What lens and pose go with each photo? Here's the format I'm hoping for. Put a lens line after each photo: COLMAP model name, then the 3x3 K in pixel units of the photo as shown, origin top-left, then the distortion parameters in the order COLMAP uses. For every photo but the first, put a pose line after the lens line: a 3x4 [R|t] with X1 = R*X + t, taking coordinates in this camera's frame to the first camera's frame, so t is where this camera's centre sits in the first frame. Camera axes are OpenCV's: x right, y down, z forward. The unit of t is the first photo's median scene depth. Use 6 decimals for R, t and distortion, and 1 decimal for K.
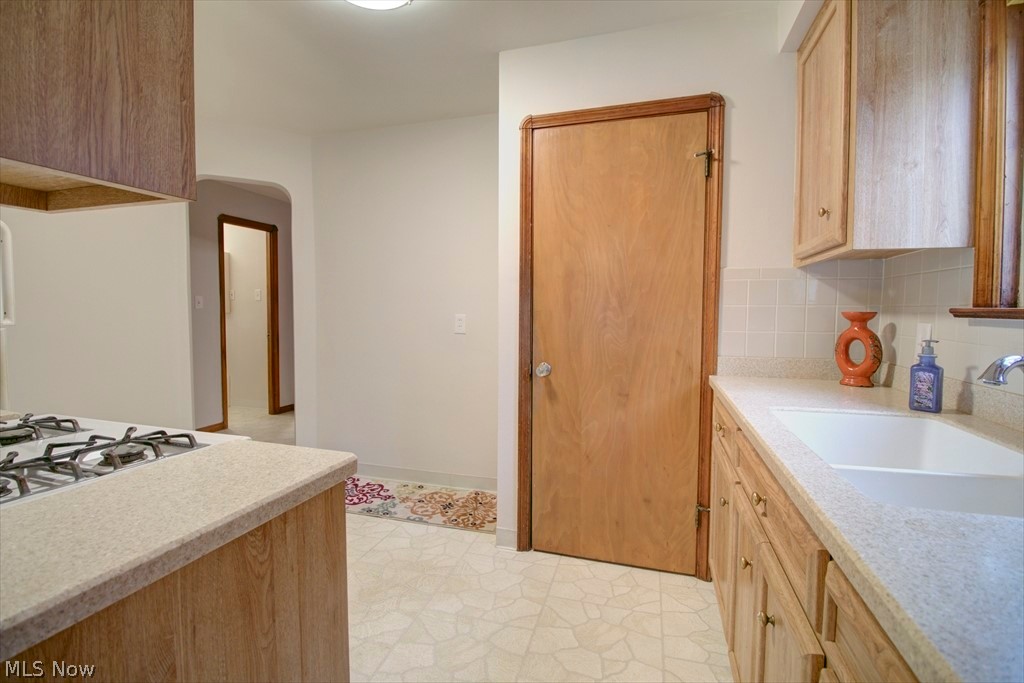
lens RADIAL K [[475.0, 0, 509.0], [0, 475.0, 332.2], [0, 0, 1]] dist [-0.011736, -0.003064]
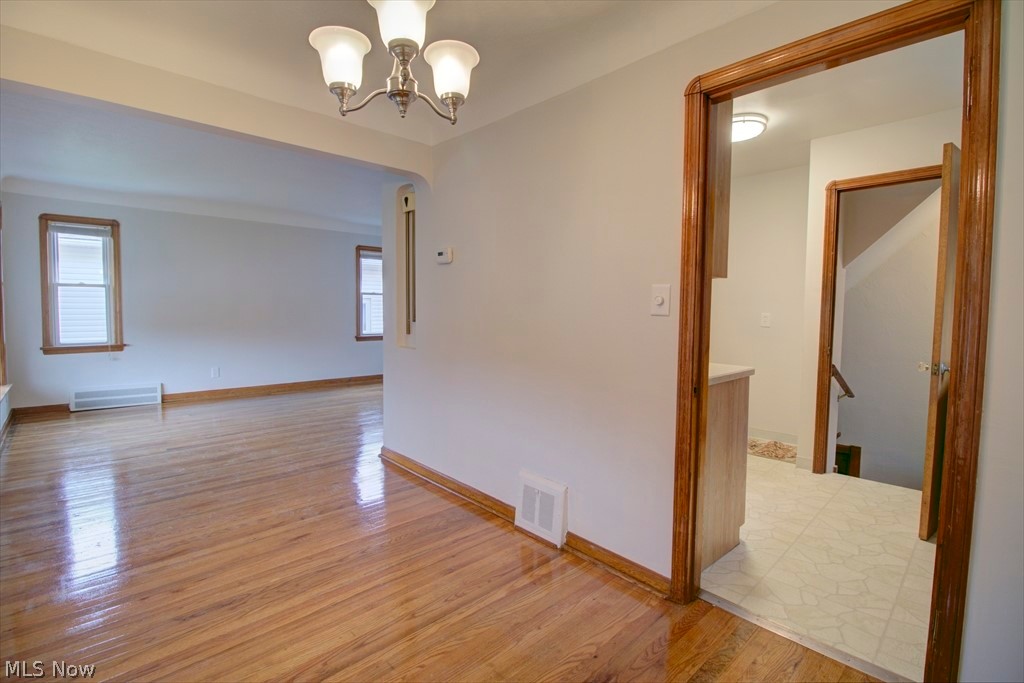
lens RADIAL K [[475.0, 0, 509.0], [0, 475.0, 332.2], [0, 0, 1]] dist [-0.011736, -0.003064]
pose [[0.867644, 0.031447, -0.496191, -0.091221], [-0.031708, 0.999466, 0.007899, 0.042220], [0.496174, 0.008879, 0.868177, -0.785236]]
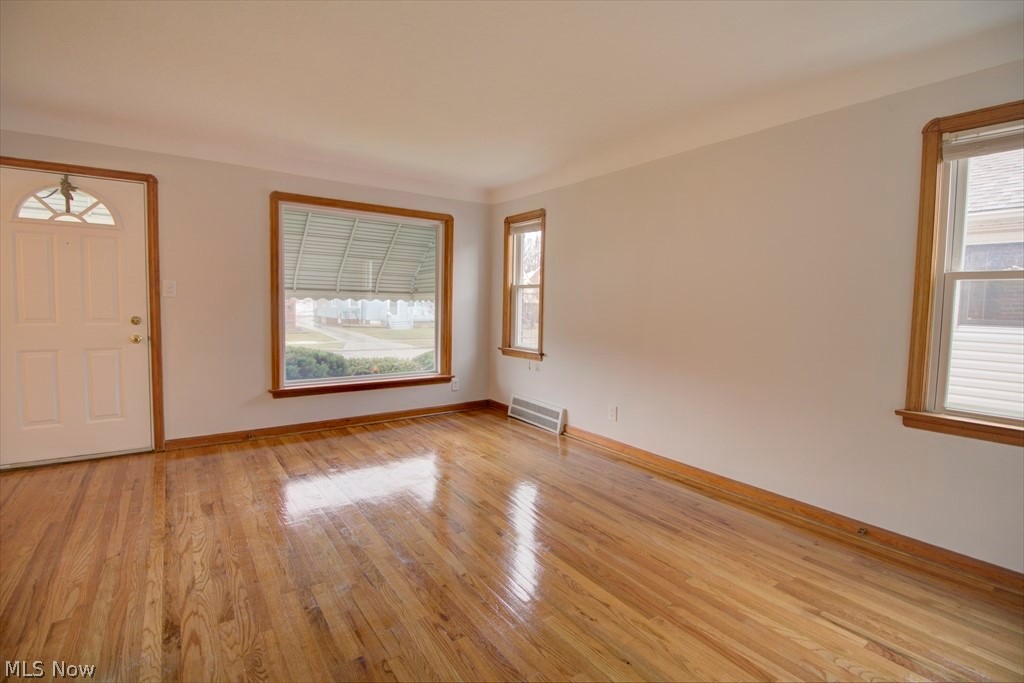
lens RADIAL K [[475.0, 0, 509.0], [0, 475.0, 332.2], [0, 0, 1]] dist [-0.011736, -0.003064]
pose [[-0.605456, 0.033109, -0.795190, -1.233929], [-0.060668, 0.994307, 0.087592, -0.075673], [0.793563, 0.101276, -0.600001, 1.391169]]
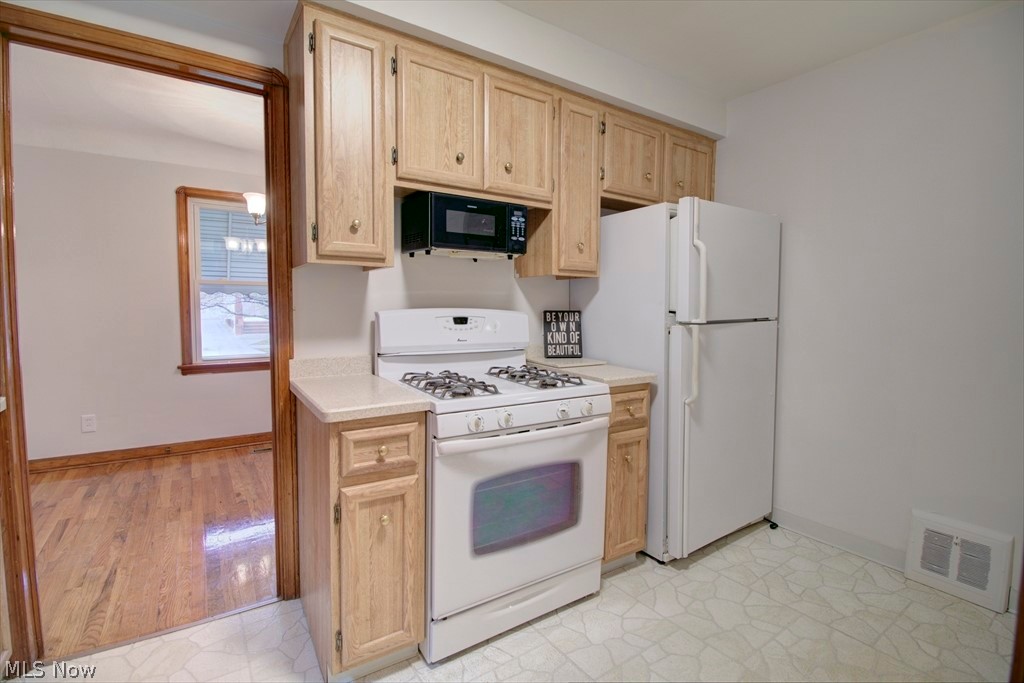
lens RADIAL K [[475.0, 0, 509.0], [0, 475.0, 332.2], [0, 0, 1]] dist [-0.011736, -0.003064]
pose [[-0.629164, 0.033171, -0.776564, 0.182319], [-0.052038, 0.995050, 0.084665, -0.050526], [0.775529, 0.093679, -0.624323, 0.978978]]
